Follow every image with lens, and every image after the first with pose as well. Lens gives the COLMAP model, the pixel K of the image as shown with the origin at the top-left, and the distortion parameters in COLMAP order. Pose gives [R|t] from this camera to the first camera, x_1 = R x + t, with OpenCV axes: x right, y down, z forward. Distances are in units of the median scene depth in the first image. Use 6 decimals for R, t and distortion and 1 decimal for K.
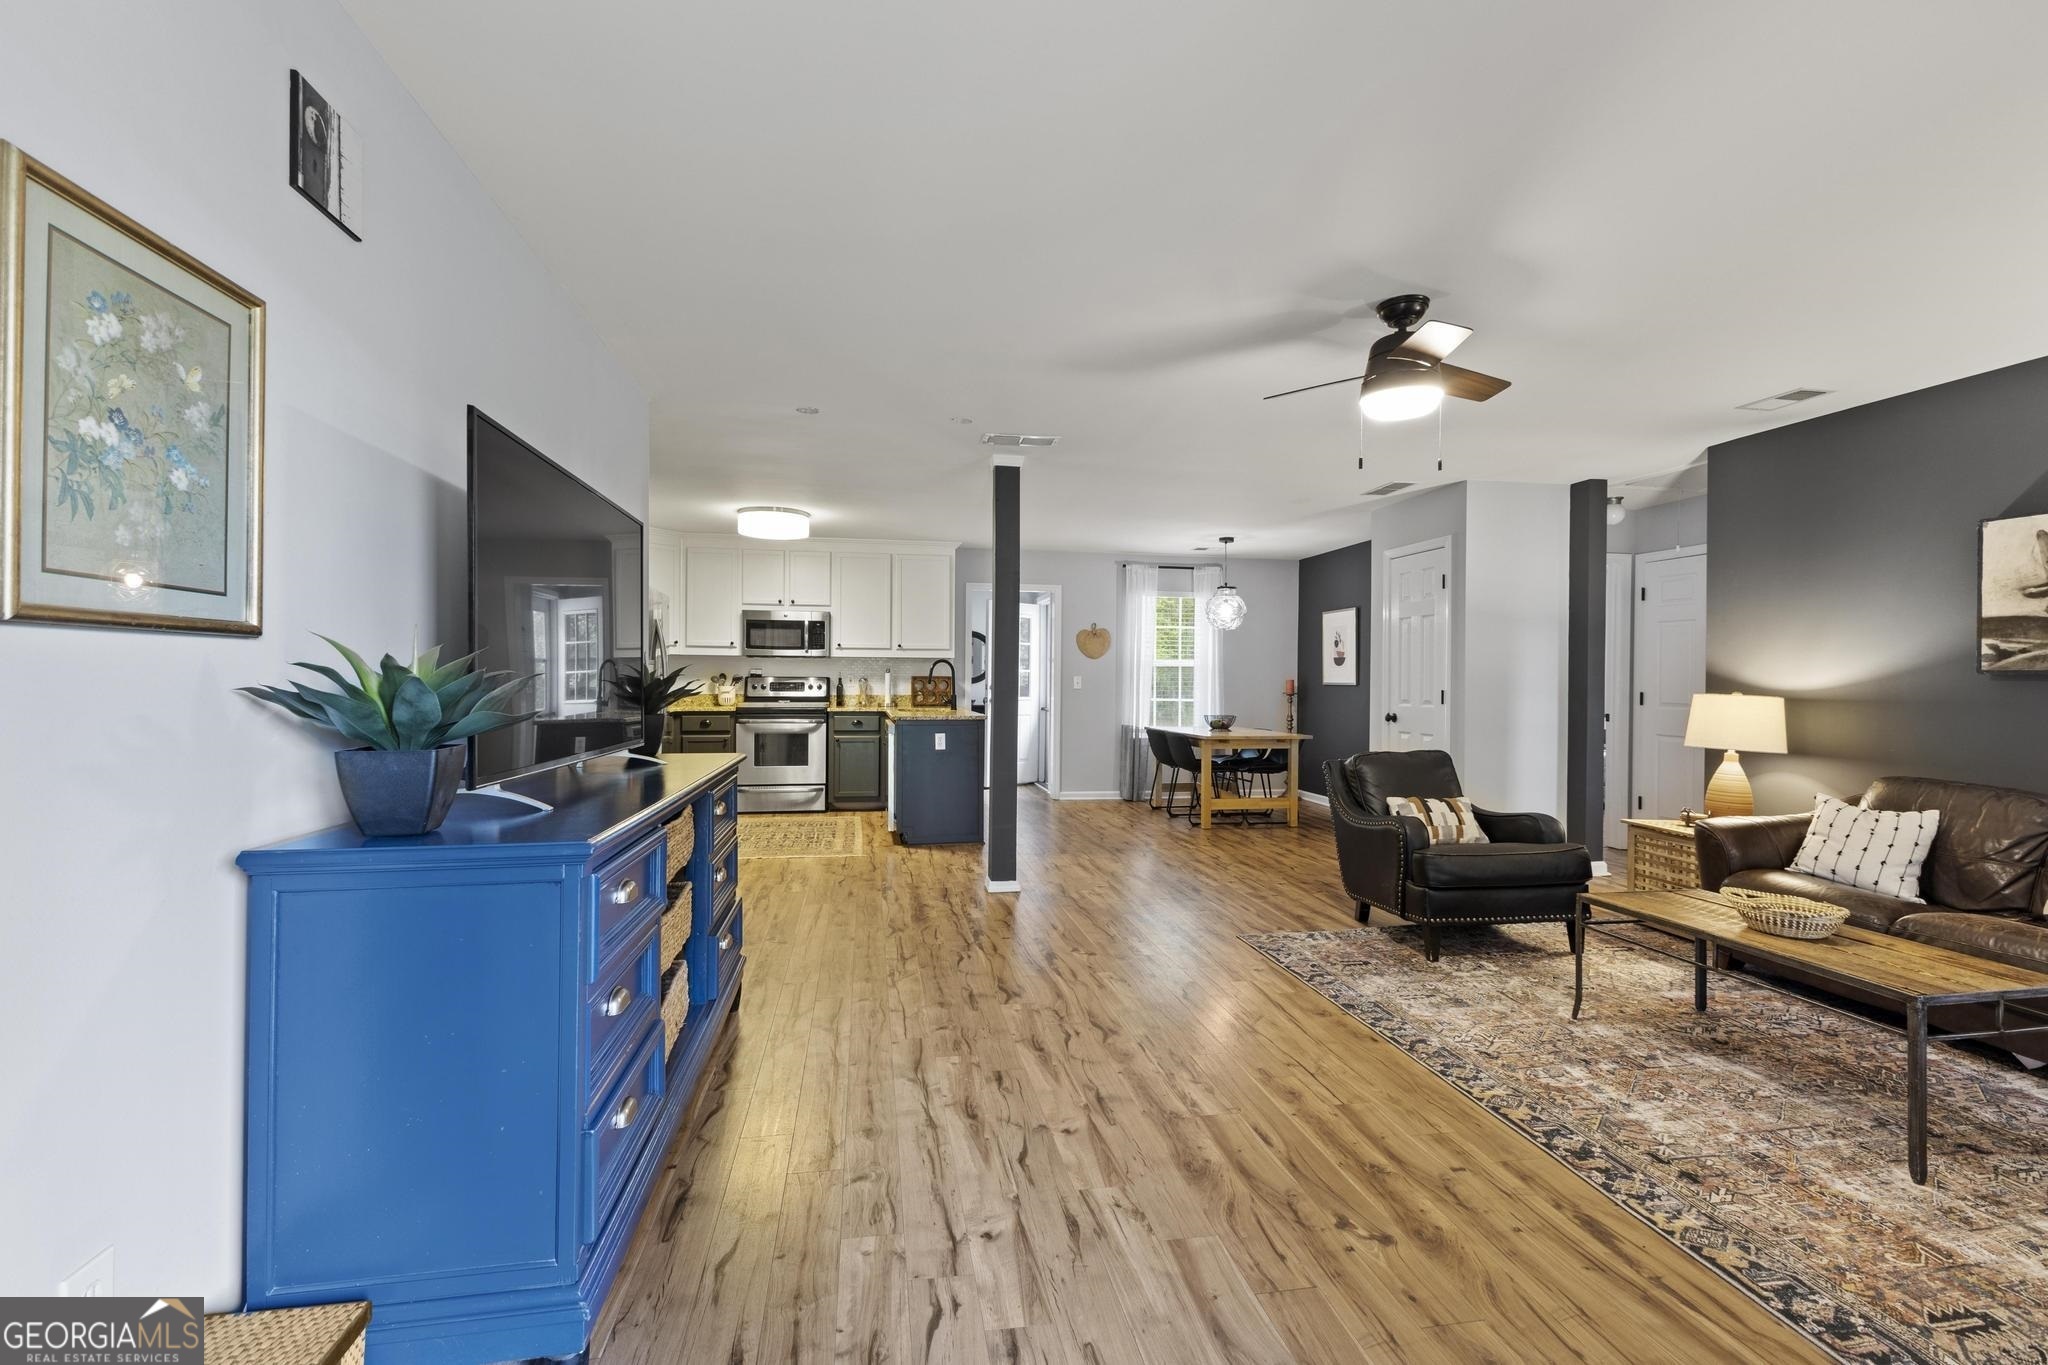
lens RADIAL K [[902.7, 0, 1011.1], [0, 902.7, 692.5], [0, 0, 1]] dist [0.013980, -0.002844]
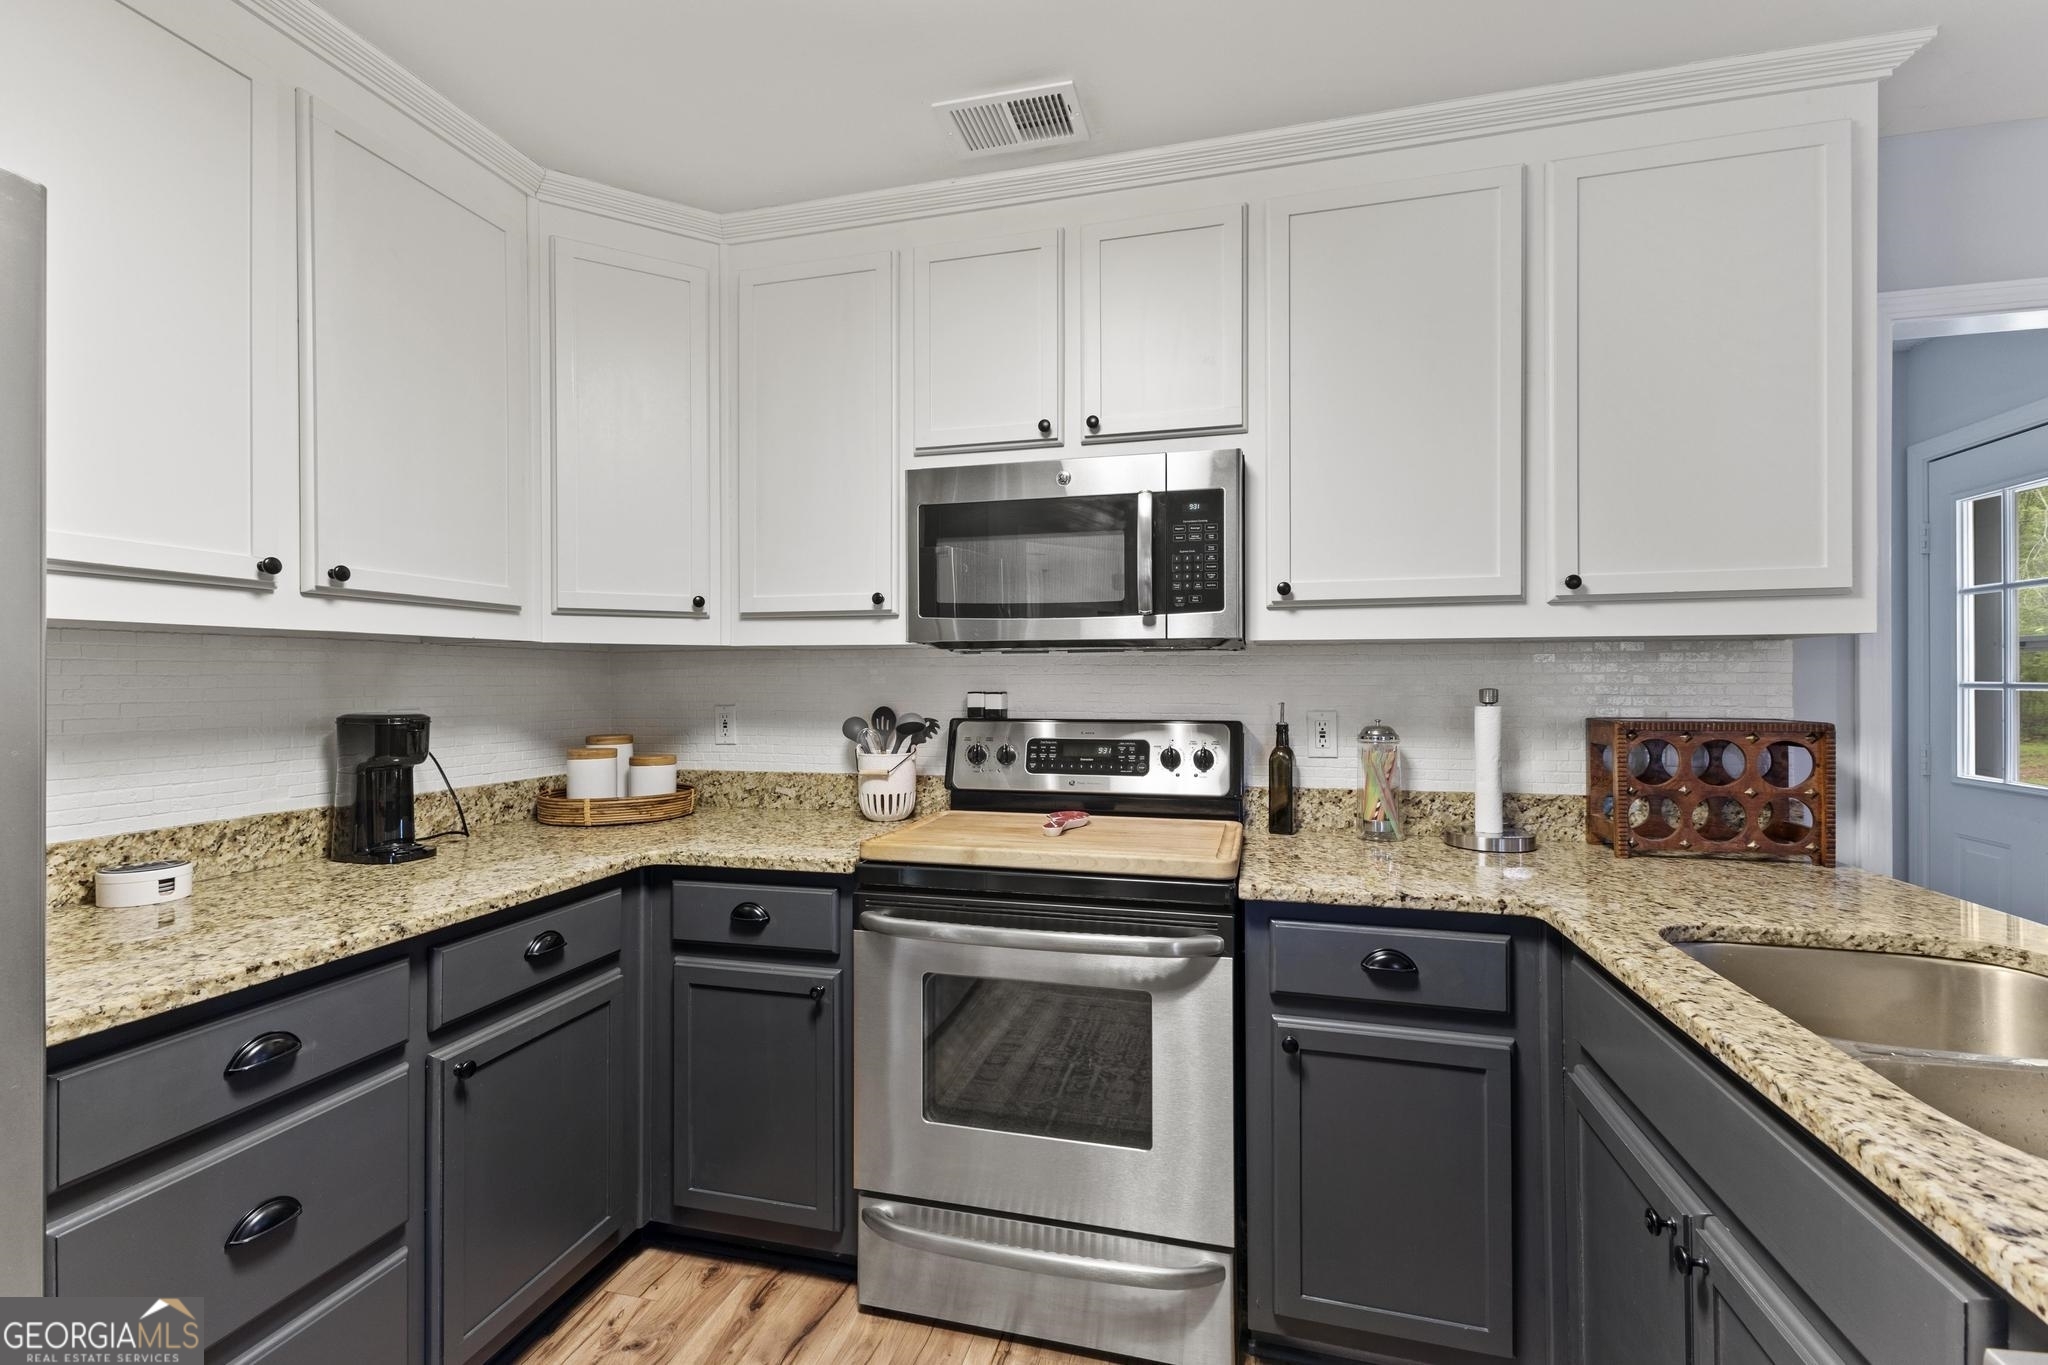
lens RADIAL K [[902.7, 0, 1027.9], [0, 902.7, 673.0], [0, 0, 1]] dist [0.013980, -0.002844]
pose [[0.916971, -0.012453, -0.398759, -0.155925], [0.002416, 0.999668, -0.025664, -0.024924], [0.398946, 0.022570, 0.916697, 0.747364]]
